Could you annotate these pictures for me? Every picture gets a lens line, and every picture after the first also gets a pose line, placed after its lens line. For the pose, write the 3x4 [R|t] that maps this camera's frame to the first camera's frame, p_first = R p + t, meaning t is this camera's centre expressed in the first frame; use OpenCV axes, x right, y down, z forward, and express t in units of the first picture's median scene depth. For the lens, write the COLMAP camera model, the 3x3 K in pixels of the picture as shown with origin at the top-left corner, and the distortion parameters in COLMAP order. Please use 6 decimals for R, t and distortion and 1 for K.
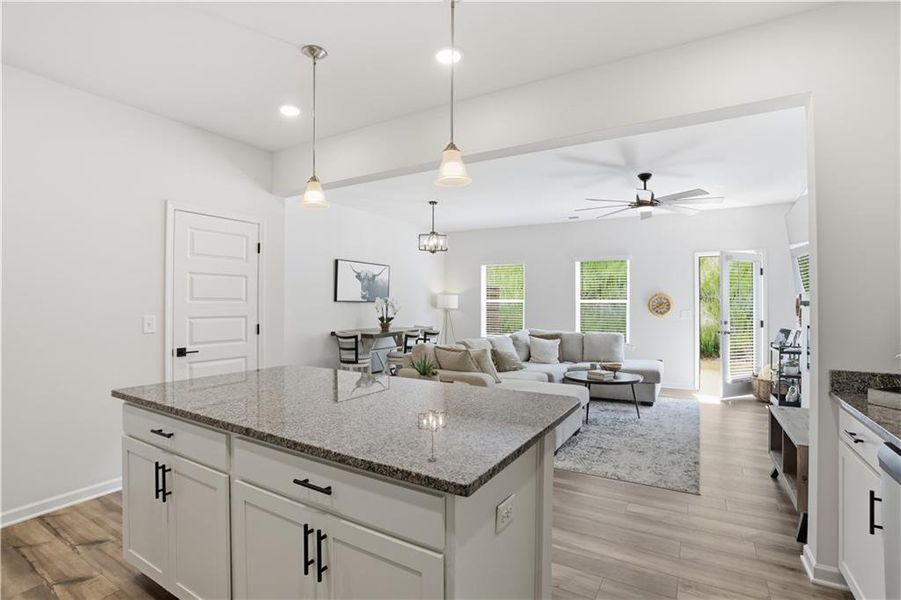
lens RADIAL K [[443.8, 0, 447.1], [0, 443.8, 296.1], [0, 0, 1]] dist [-0.091259, 0.046567]
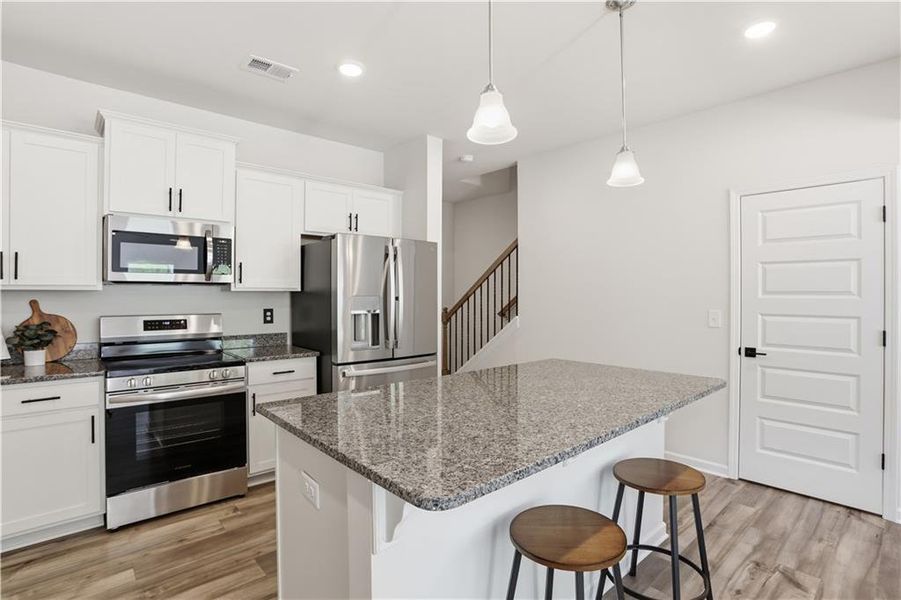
lens RADIAL K [[443.8, 0, 447.1], [0, 443.8, 296.1], [0, 0, 1]] dist [-0.091259, 0.046567]
pose [[-0.298211, 0.000933, -0.954500, 0.230330], [0.012784, 0.999914, -0.003017, 0.004191], [0.954414, -0.013102, -0.298197, 0.363292]]
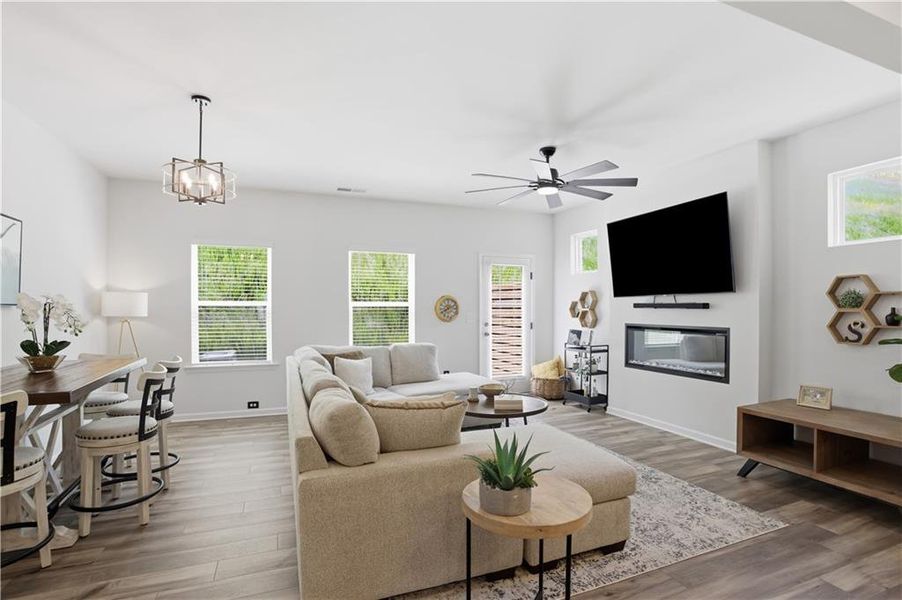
lens RADIAL K [[441.6, 0, 452.7], [0, 441.6, 307.9], [0, 0, 1]] dist [-0.075408, 0.031424]
pose [[0.606377, -0.006311, 0.795152, -0.237184], [-0.009959, 0.999830, 0.015529, 0.006429], [-0.795115, -0.017335, 0.606211, 0.492957]]
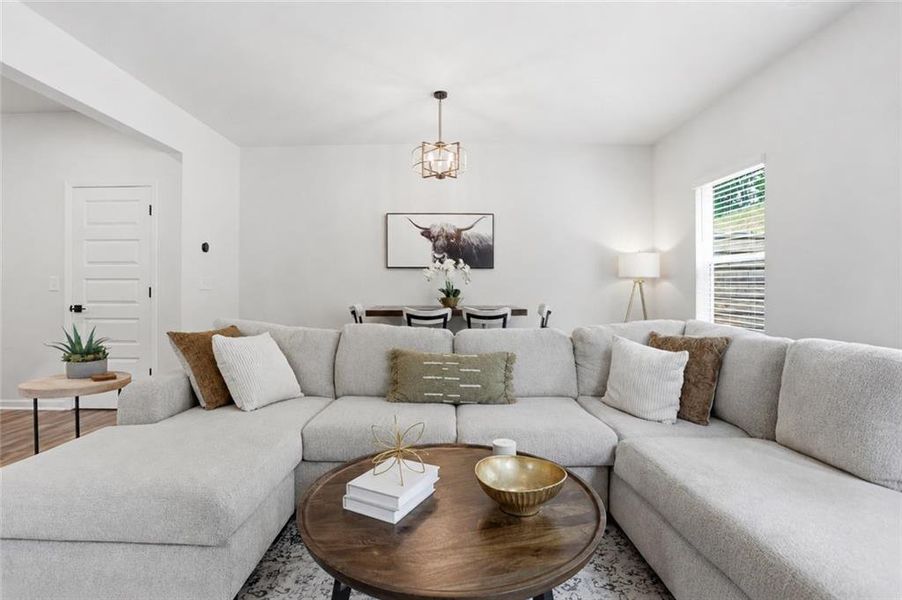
lens RADIAL K [[438.0, 0, 451.0], [0, 438.0, 300.0], [0, 0, 1]] dist [-0.078496, 0.032942]
pose [[0.503314, 0.020917, -0.863850, 0.480798], [0.015406, 0.999331, 0.033173, 0.045778], [0.863966, -0.030005, 0.502655, 0.713475]]
